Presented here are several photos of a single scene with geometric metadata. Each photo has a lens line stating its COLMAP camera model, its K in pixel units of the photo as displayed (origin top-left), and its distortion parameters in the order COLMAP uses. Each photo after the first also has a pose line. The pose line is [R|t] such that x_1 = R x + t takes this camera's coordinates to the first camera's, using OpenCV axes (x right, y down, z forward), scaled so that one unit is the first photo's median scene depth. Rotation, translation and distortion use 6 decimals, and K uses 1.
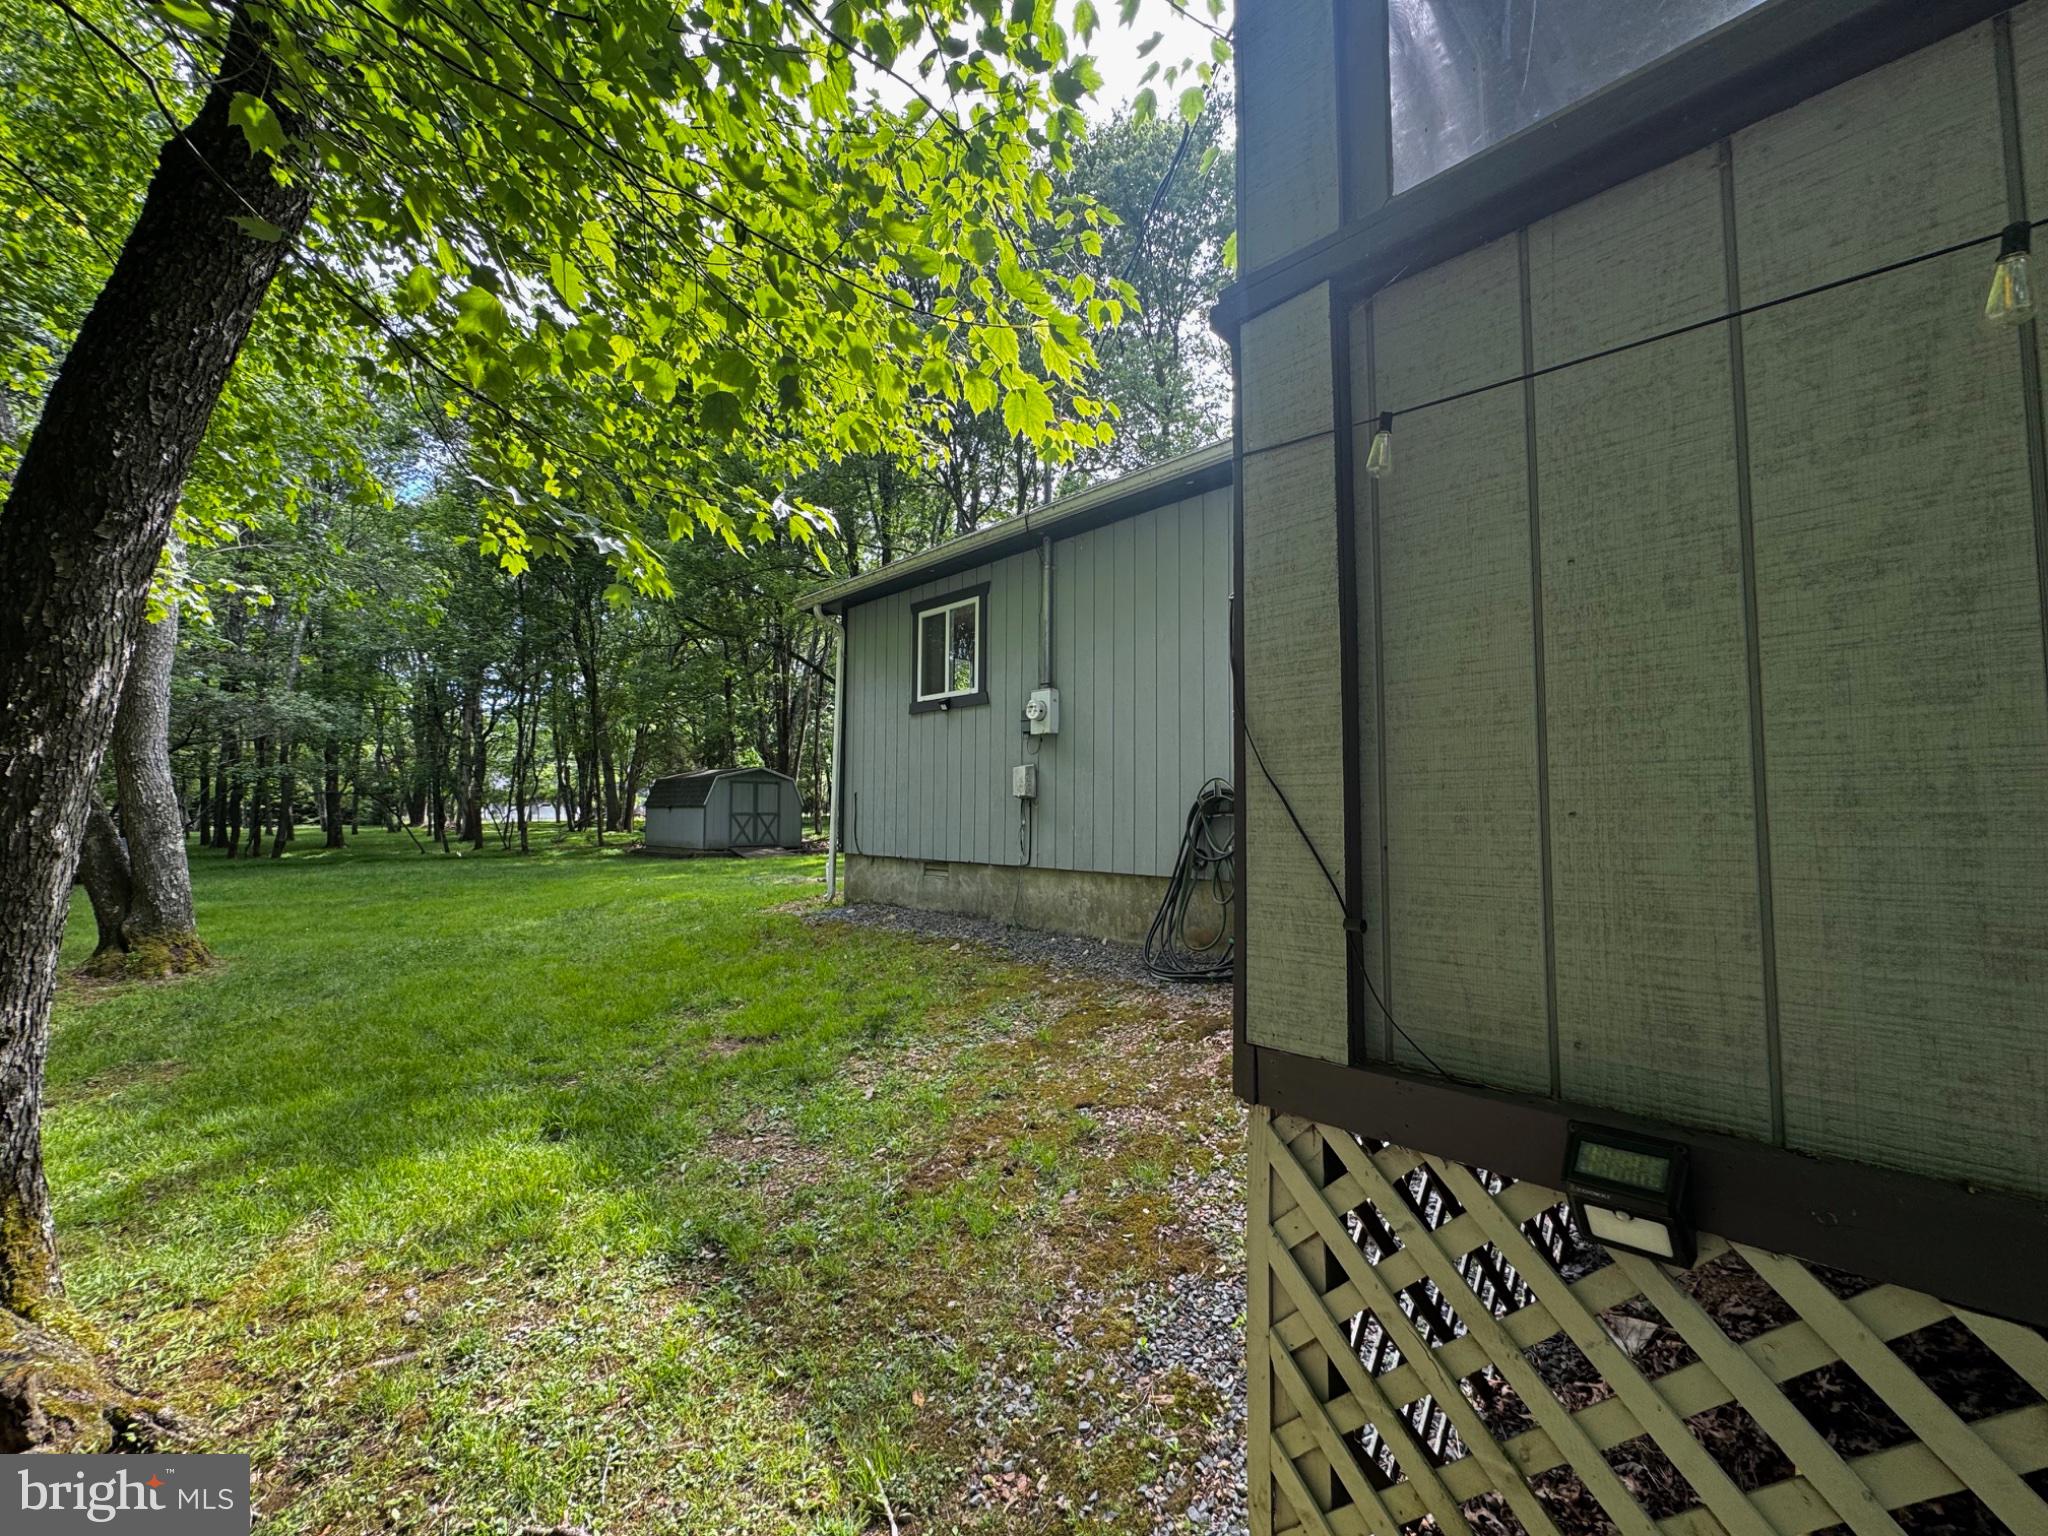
lens RADIAL K [[827.0, 0, 1024.6], [0, 827.0, 763.4], [0, 0, 1]] dist [0.002115, 0.004542]
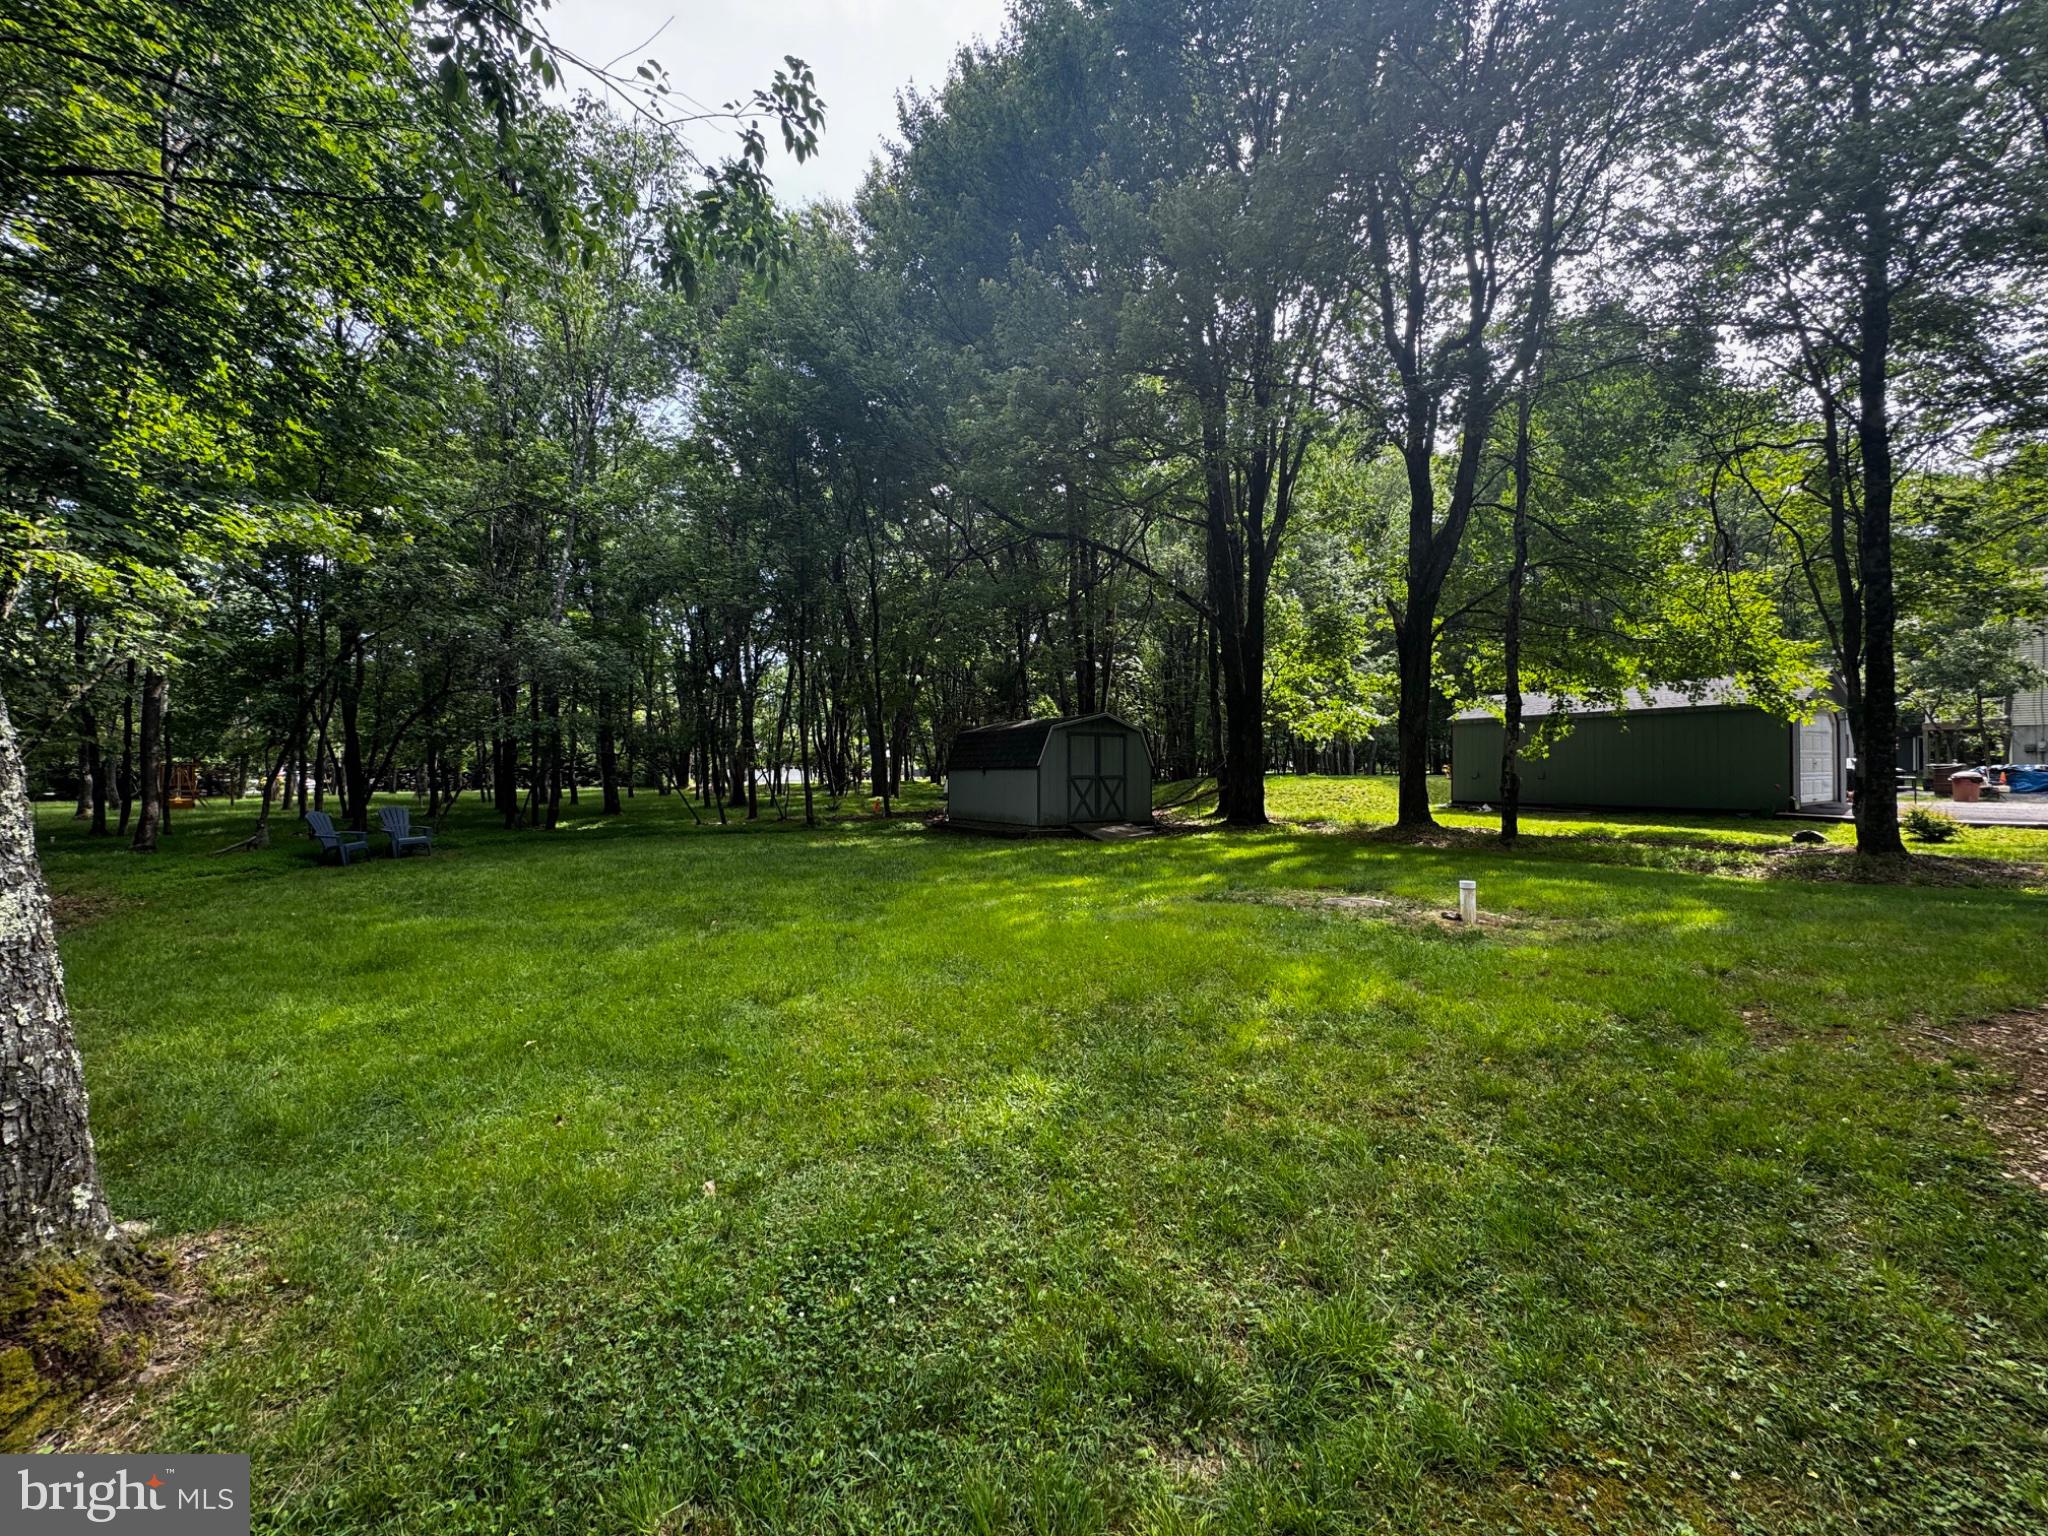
lens RADIAL K [[827.0, 0, 1023.6], [0, 827.0, 774.0], [0, 0, 1]] dist [0.002115, 0.004542]
pose [[0.971557, -0.003342, -0.236784, -0.150420], [0.017744, 0.998117, 0.058718, 0.010751], [0.236142, -0.061250, 0.969786, 0.197300]]
